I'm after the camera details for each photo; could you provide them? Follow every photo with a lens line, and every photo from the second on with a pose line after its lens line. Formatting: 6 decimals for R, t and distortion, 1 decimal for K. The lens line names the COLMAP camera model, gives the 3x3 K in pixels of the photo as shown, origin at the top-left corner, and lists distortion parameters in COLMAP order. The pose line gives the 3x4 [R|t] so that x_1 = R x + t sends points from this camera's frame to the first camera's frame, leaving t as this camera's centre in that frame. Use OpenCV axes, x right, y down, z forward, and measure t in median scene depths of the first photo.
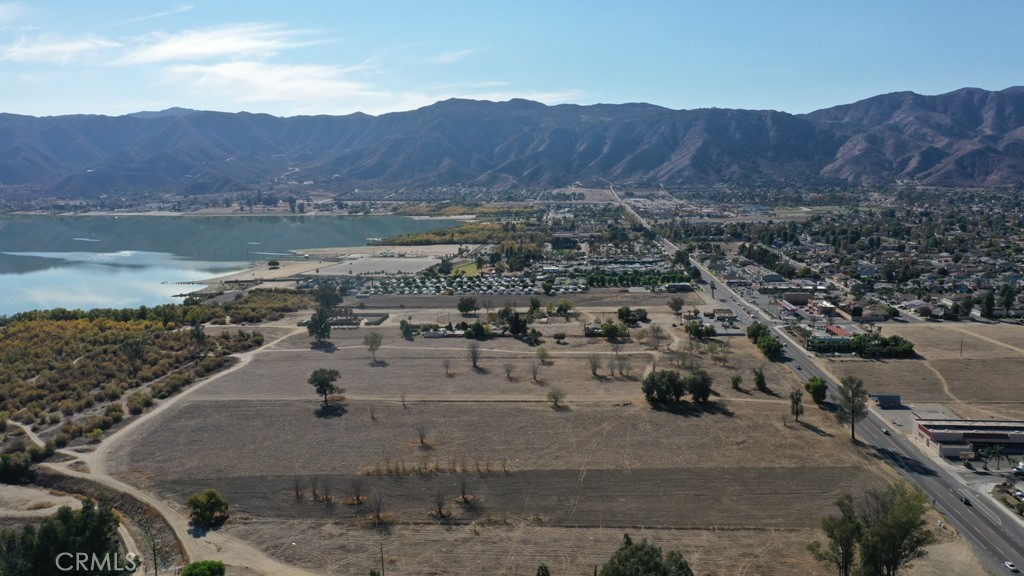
lens RADIAL K [[806.3, 0, 510.9], [0, 806.3, 295.0], [0, 0, 1]] dist [-0.005966, 0.004059]
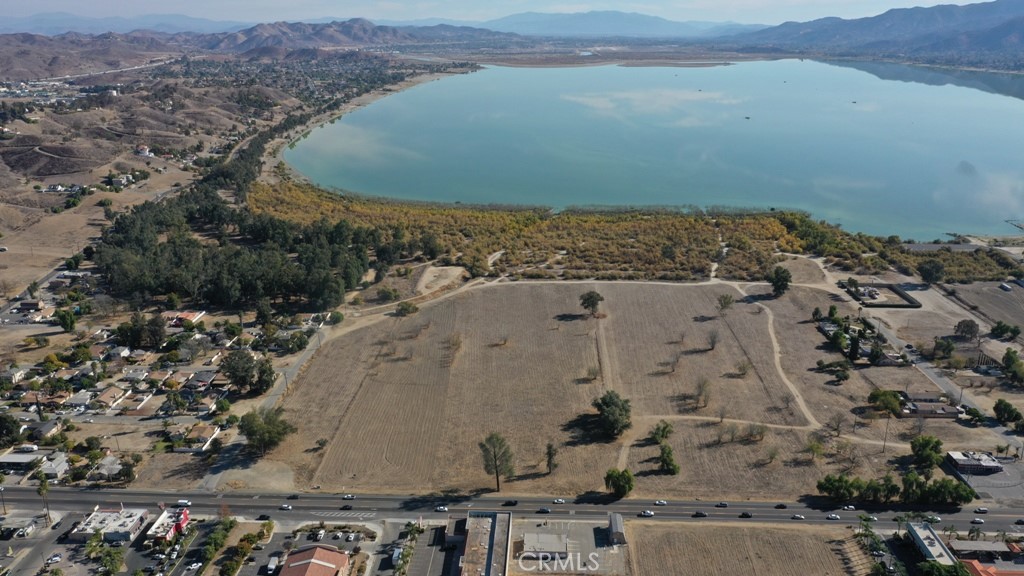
lens RADIAL K [[806.3, 0, 510.1], [0, 806.3, 277.7], [0, 0, 1]] dist [-0.005966, 0.004059]
pose [[0.038640, 0.308731, -0.950364, 0.155709], [-0.150785, 0.941986, 0.299878, -0.047373], [0.987811, 0.131714, 0.082951, 0.101836]]
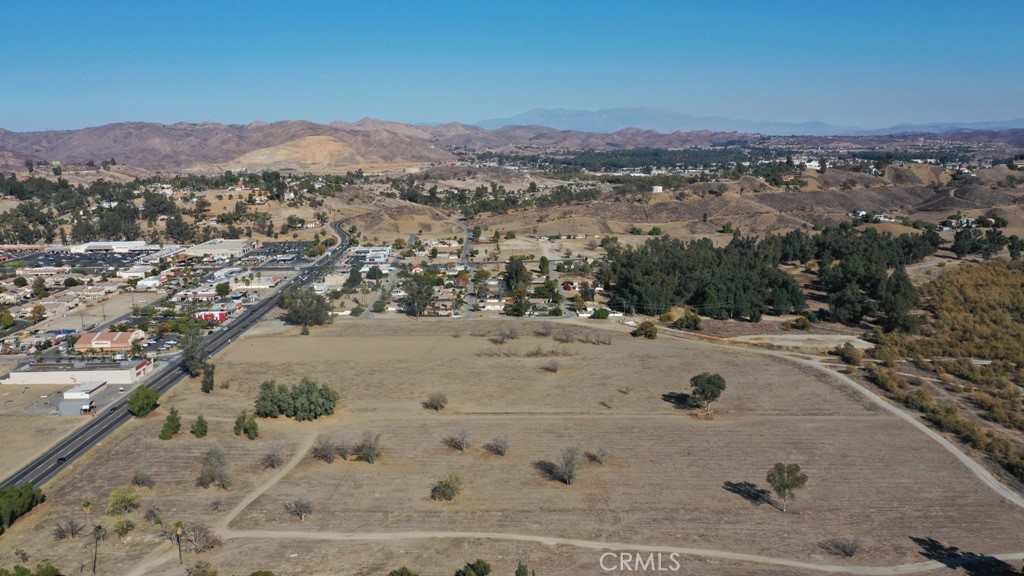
lens RADIAL K [[806.3, 0, 508.7], [0, 806.3, 294.4], [0, 0, 1]] dist [-0.005966, 0.004059]
pose [[-0.994366, 0.044133, -0.096373, 0.007890], [0.008713, 0.940153, 0.340640, -0.038650], [0.105639, 0.337881, -0.935242, 0.242529]]
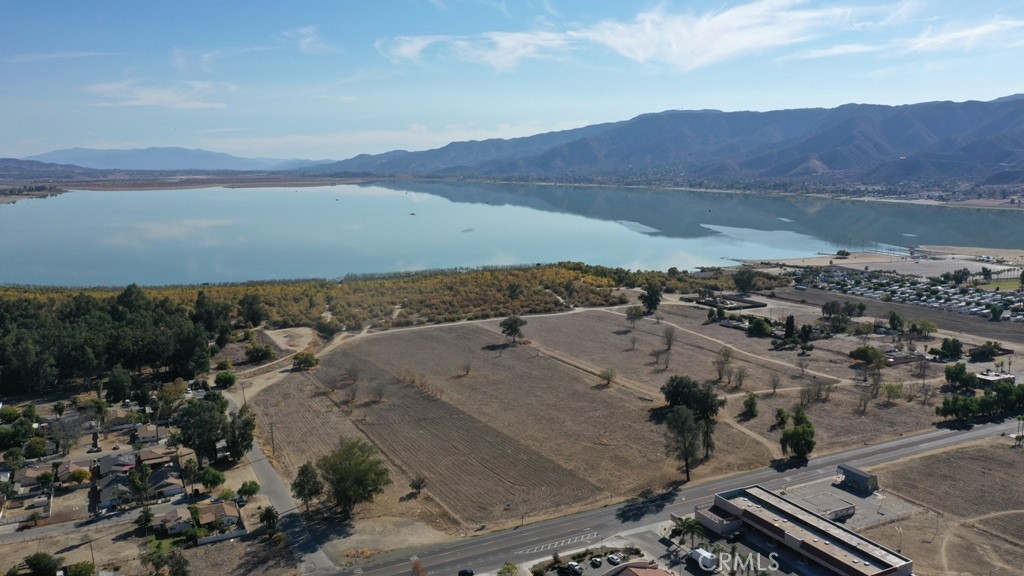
lens RADIAL K [[806.3, 0, 506.7], [0, 806.3, 291.3], [0, 0, 1]] dist [-0.005966, 0.004059]
pose [[0.523233, 0.143911, -0.839951, 0.116745], [-0.133572, 0.987305, 0.085951, -0.007976], [0.841657, 0.067221, 0.535813, 0.041304]]
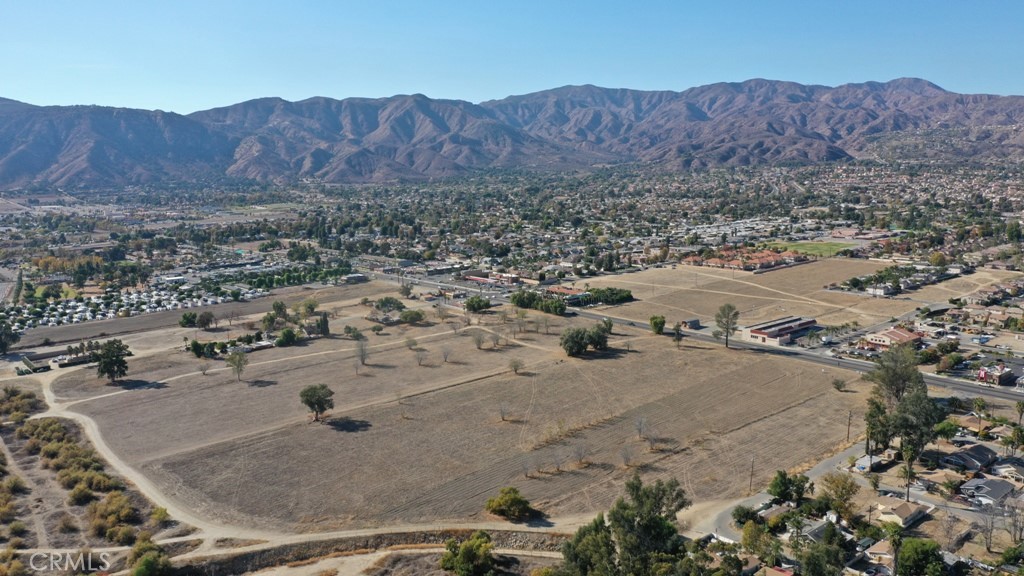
lens RADIAL K [[806.3, 0, 511.1], [0, 806.3, 287.1], [0, 0, 1]] dist [-0.005966, 0.004059]
pose [[0.705814, -0.113361, 0.699268, -0.097174], [0.121501, 0.991858, 0.038155, -0.003537], [-0.697900, 0.058031, 0.713840, 0.026525]]
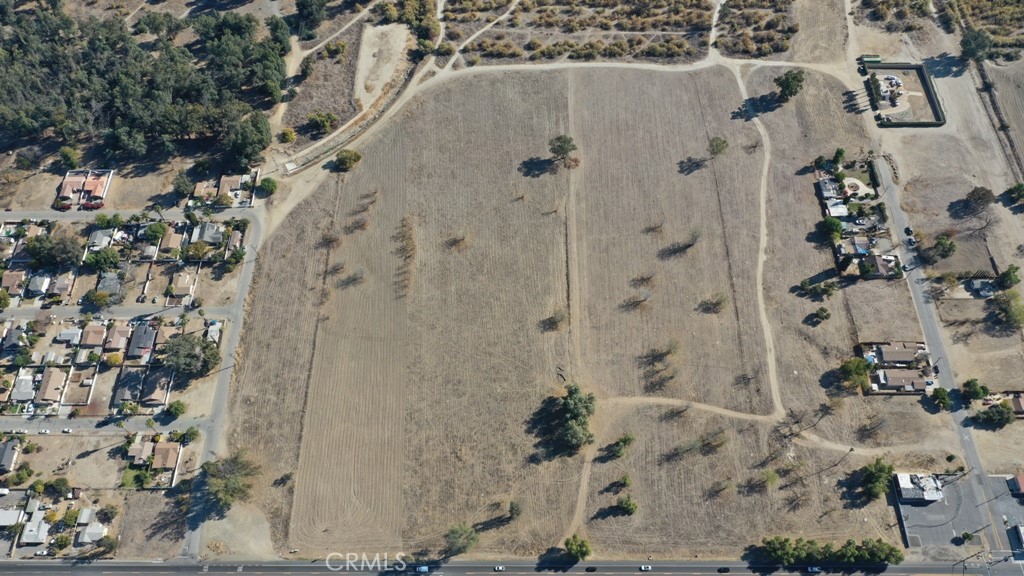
lens RADIAL K [[806.3, 0, 509.2], [0, 806.3, 284.6], [0, 0, 1]] dist [-0.005966, 0.004059]
pose [[0.081951, 0.862751, -0.498944, 0.077529], [-0.137592, 0.505628, 0.851710, -0.114584], [0.987093, -0.001148, 0.160144, 0.100626]]
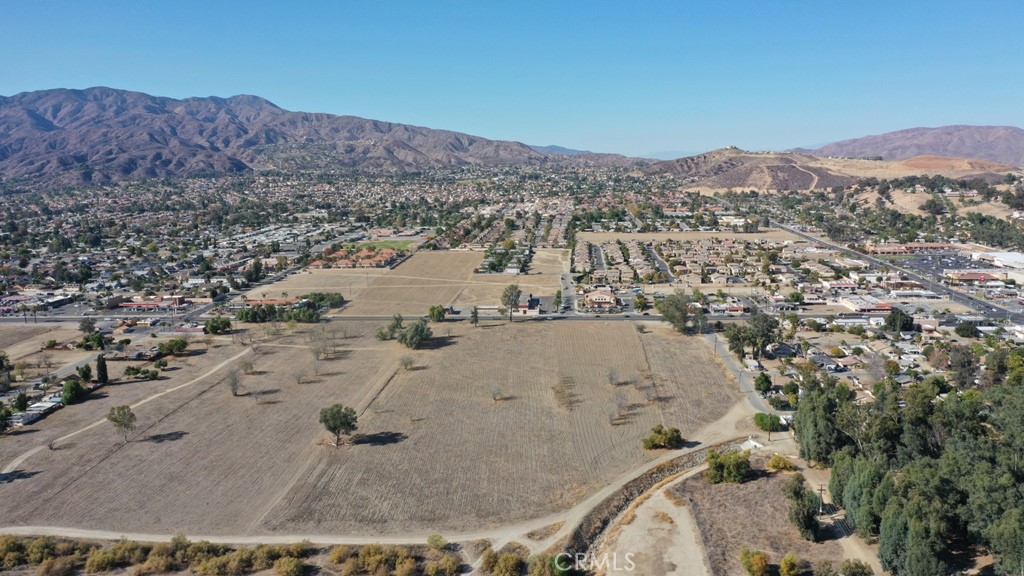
lens RADIAL K [[806.3, 0, 508.9], [0, 806.3, 289.0], [0, 0, 1]] dist [-0.005966, 0.004059]
pose [[-0.003187, -0.148854, 0.988854, -0.144536], [0.176945, 0.973171, 0.147064, -0.016268], [-0.984216, 0.175442, 0.023238, 0.109008]]
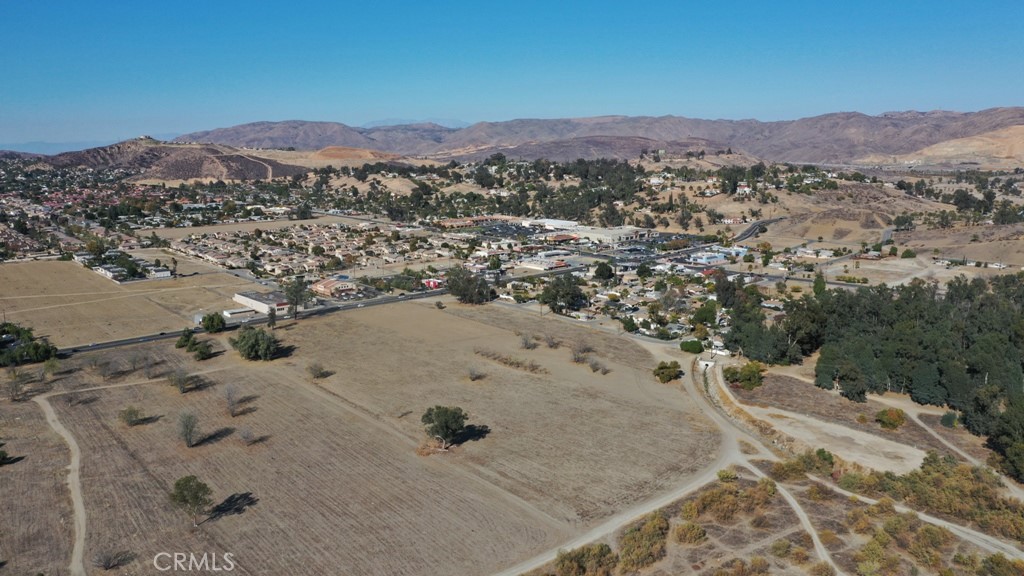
lens RADIAL K [[806.3, 0, 508.4], [0, 806.3, 289.3], [0, 0, 1]] dist [-0.005966, 0.004059]
pose [[-0.707076, -0.108683, 0.698735, -0.109978], [0.132337, 0.950323, 0.281731, -0.030370], [-0.694644, 0.291674, -0.657569, 0.197955]]
